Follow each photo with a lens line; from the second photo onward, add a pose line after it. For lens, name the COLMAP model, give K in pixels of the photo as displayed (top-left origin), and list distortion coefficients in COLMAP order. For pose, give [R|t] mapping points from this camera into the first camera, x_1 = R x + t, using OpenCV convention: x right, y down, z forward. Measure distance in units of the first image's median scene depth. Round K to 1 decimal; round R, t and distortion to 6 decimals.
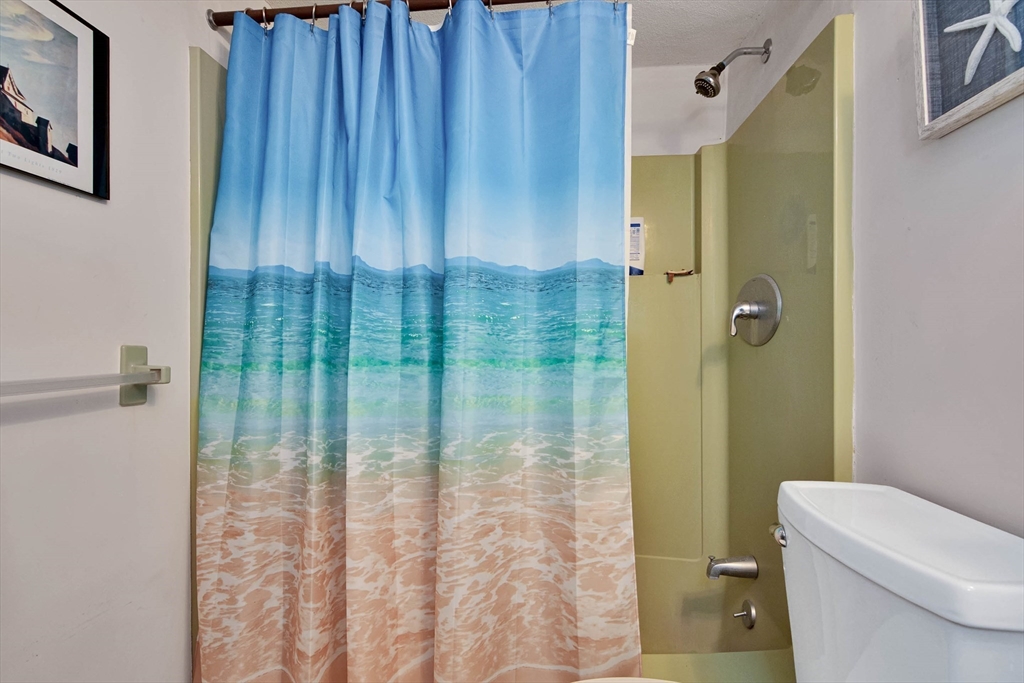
lens RADIAL K [[517.4, 0, 495.0], [0, 517.4, 347.0], [0, 0, 1]] dist [0.002097, -0.000960]
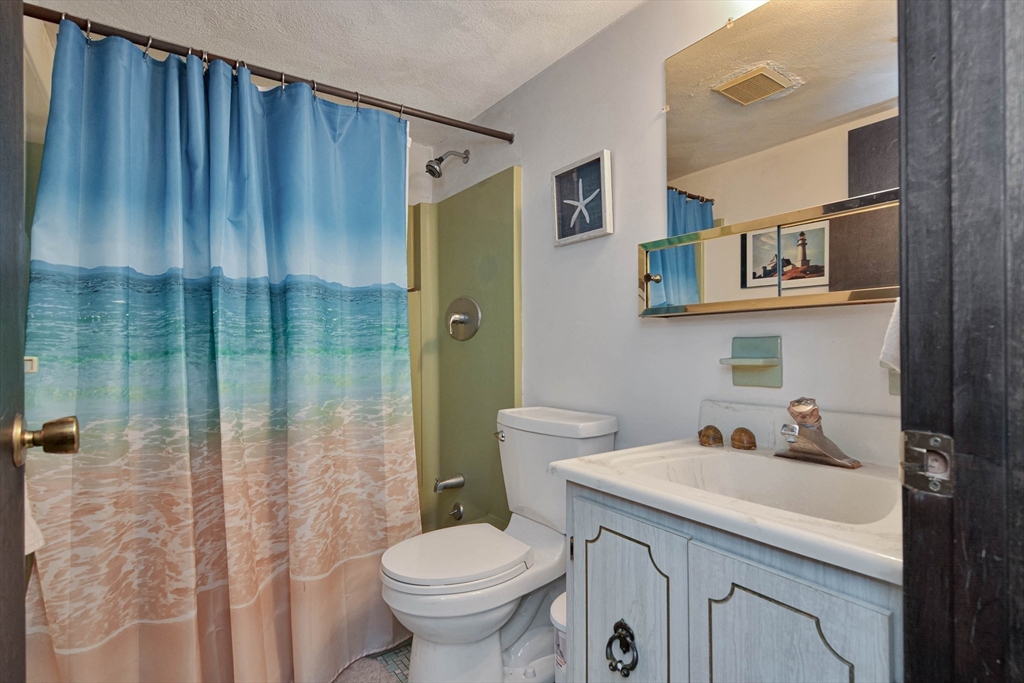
lens RADIAL K [[517.4, 0, 495.0], [0, 517.4, 347.0], [0, 0, 1]] dist [0.002097, -0.000960]
pose [[0.780954, -0.004592, 0.624572, -0.521723], [0.004968, 0.999987, 0.001141, 0.019576], [-0.624569, 0.002212, 0.780966, -0.388121]]
